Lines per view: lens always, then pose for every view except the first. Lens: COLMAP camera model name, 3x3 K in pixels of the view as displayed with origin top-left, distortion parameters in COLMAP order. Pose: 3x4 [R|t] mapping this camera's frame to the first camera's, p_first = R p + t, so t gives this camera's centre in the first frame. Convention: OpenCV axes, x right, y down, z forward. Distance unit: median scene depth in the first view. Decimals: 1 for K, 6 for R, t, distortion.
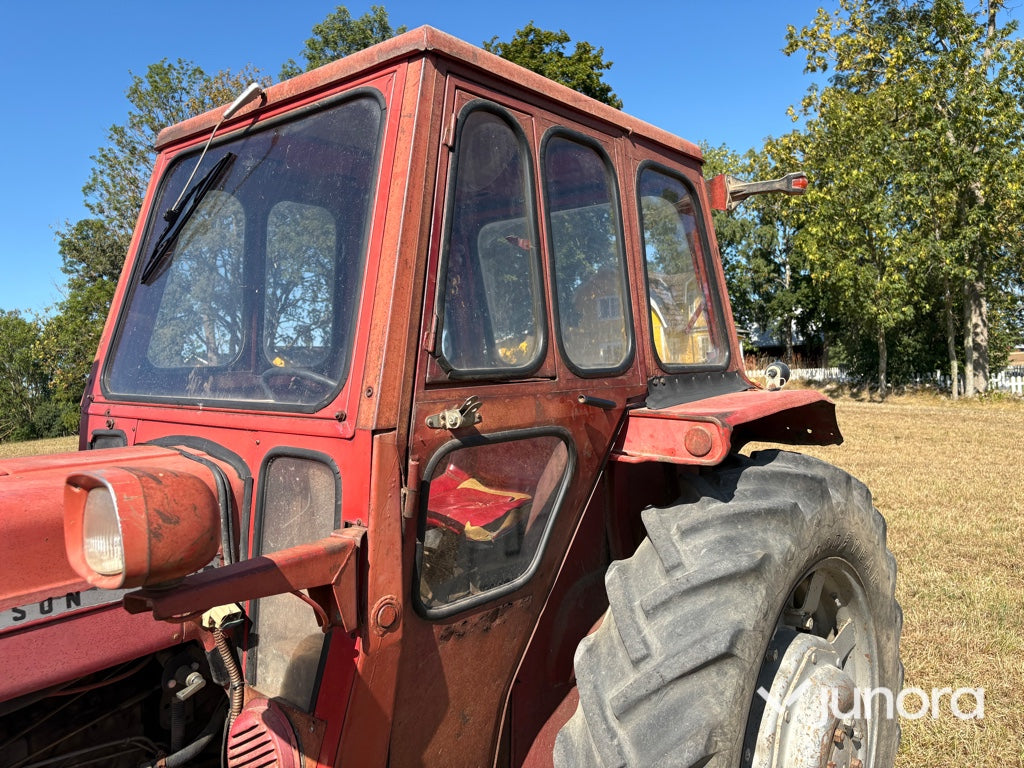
lens RADIAL K [[768.2, 0, 509.1], [0, 768.2, 376.3], [0, 0, 1]] dist [0.036832, -0.048081]
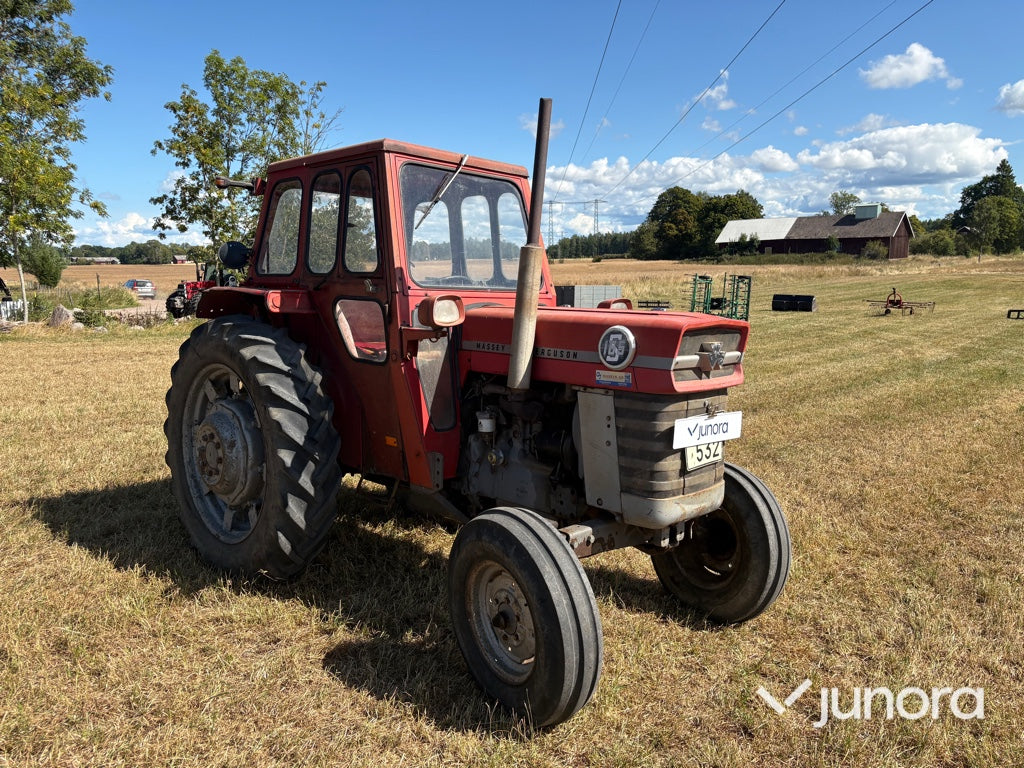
lens RADIAL K [[768.2, 0, 507.4], [0, 768.2, 379.2], [0, 0, 1]] dist [0.036832, -0.048081]
pose [[0.036047, -0.093043, 0.995009, -0.119603], [0.003015, 0.995662, 0.092995, 0.003854], [-0.999346, -0.000352, 0.036172, 0.034735]]
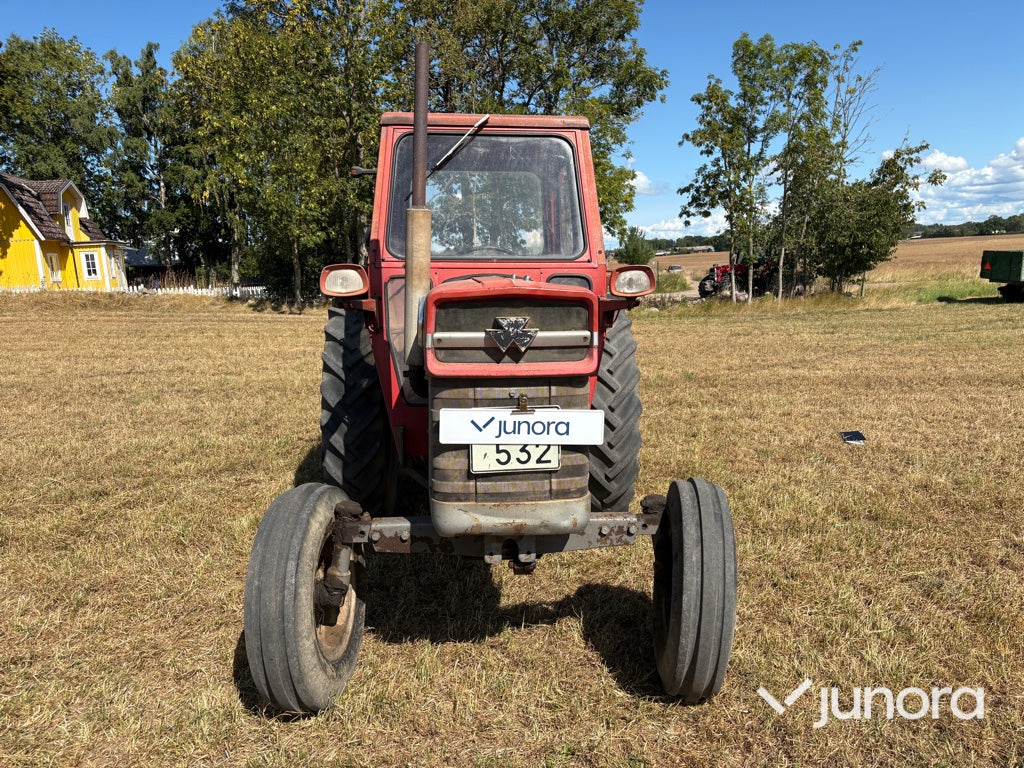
lens RADIAL K [[768.2, 0, 521.9], [0, 768.2, 383.4], [0, 0, 1]] dist [0.036832, -0.048081]
pose [[0.683013, -0.091709, 0.724626, -0.084134], [0.012987, 0.993454, 0.113491, 0.005932], [-0.730291, -0.068105, 0.679733, -0.027142]]
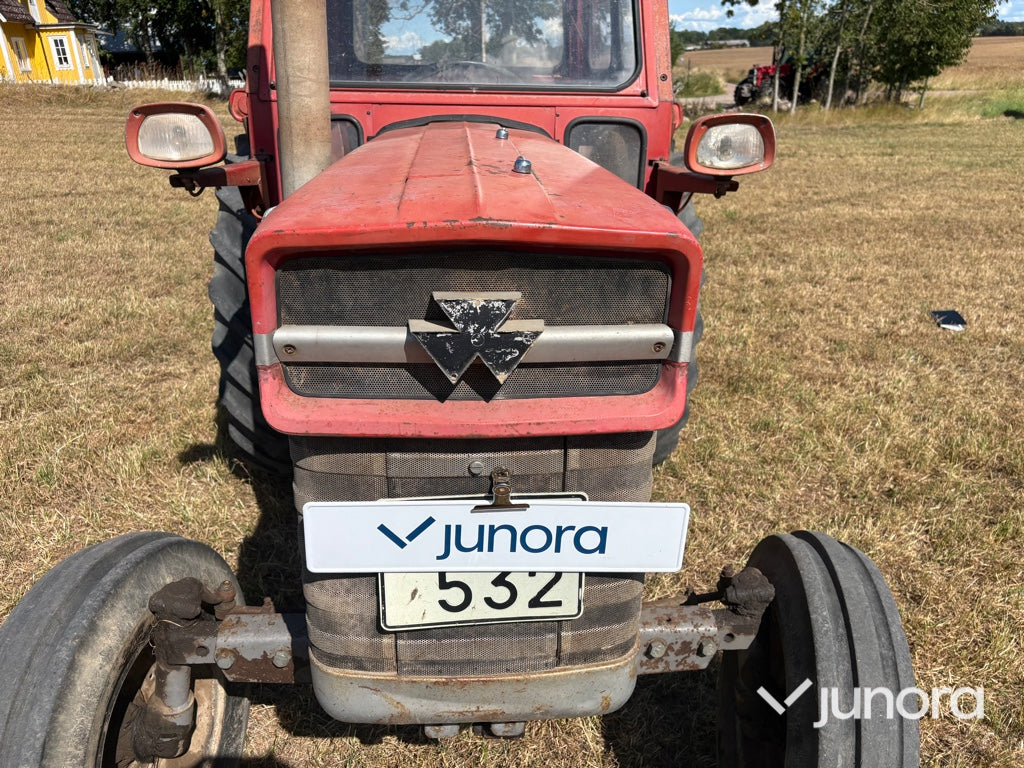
lens RADIAL K [[768.2, 0, 511.4], [0, 768.2, 390.8], [0, 0, 1]] dist [0.036832, -0.048081]
pose [[0.704913, -0.250810, 0.663470, -0.054791], [-0.006517, 0.933065, 0.359648, 0.001774], [-0.709264, -0.257844, 0.656095, -0.001060]]
